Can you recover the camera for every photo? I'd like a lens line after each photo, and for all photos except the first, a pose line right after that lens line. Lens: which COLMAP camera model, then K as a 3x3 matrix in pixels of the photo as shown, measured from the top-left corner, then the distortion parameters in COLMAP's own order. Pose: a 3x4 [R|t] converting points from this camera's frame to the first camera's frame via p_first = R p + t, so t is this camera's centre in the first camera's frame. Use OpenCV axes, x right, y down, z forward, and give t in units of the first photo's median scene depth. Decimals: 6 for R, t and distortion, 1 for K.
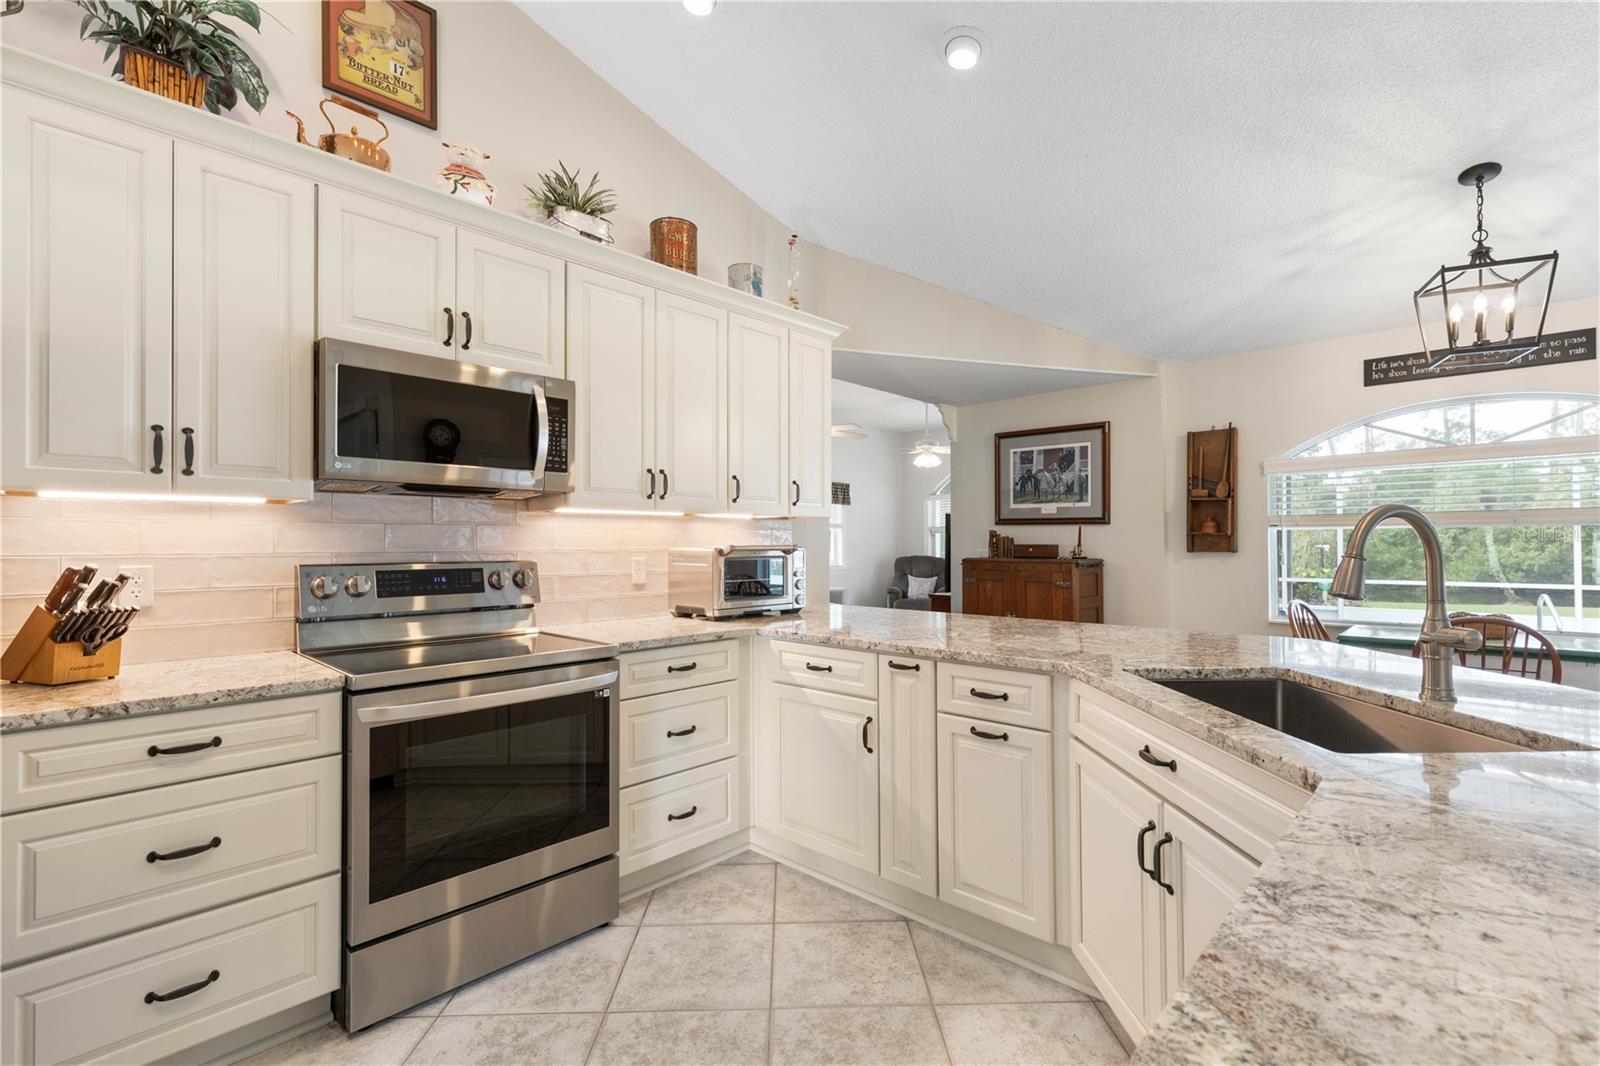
lens RADIAL K [[742.6, 0, 800.0], [0, 742.6, 533.0], [0, 0, 1]] dist [0.003674, -0.000190]
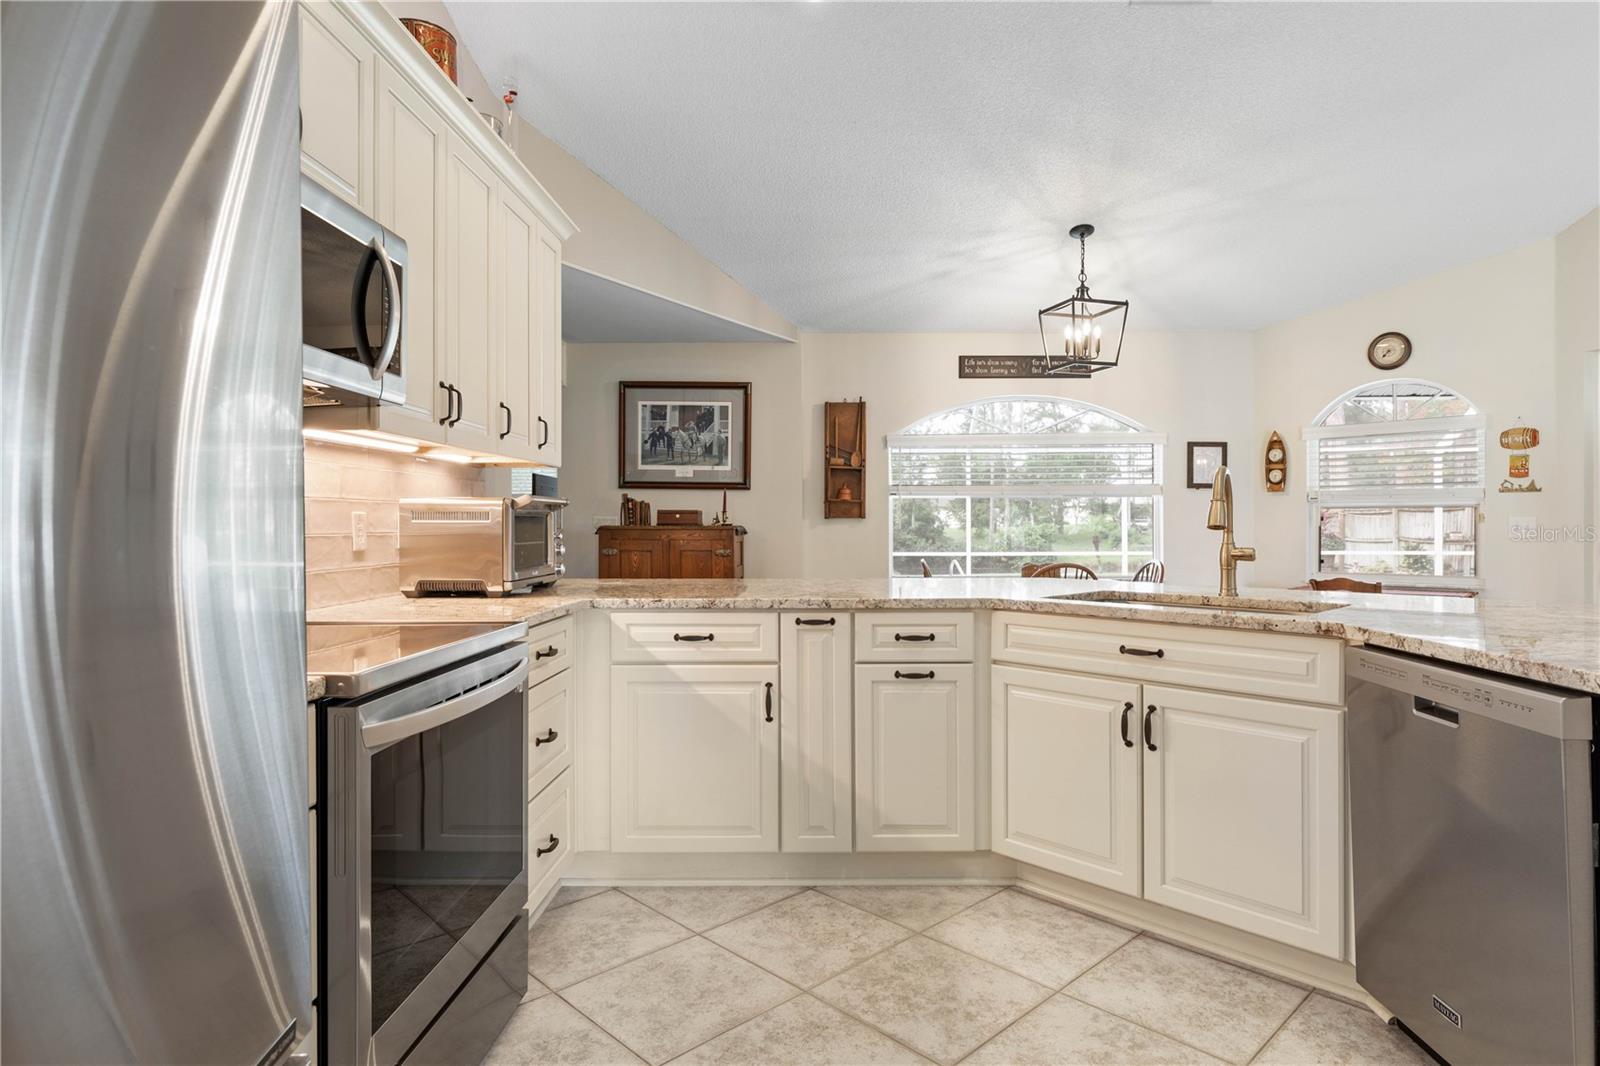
lens RADIAL K [[948.8, 0, 800.0], [0, 948.8, 533.0], [0, 0, 1]] dist [-0.000059, -0.000526]
pose [[0.708808, -0.001331, 0.705401, -0.557885], [-0.010387, 0.999870, 0.012323, 0.038920], [-0.705325, -0.016062, 0.708702, 0.119191]]
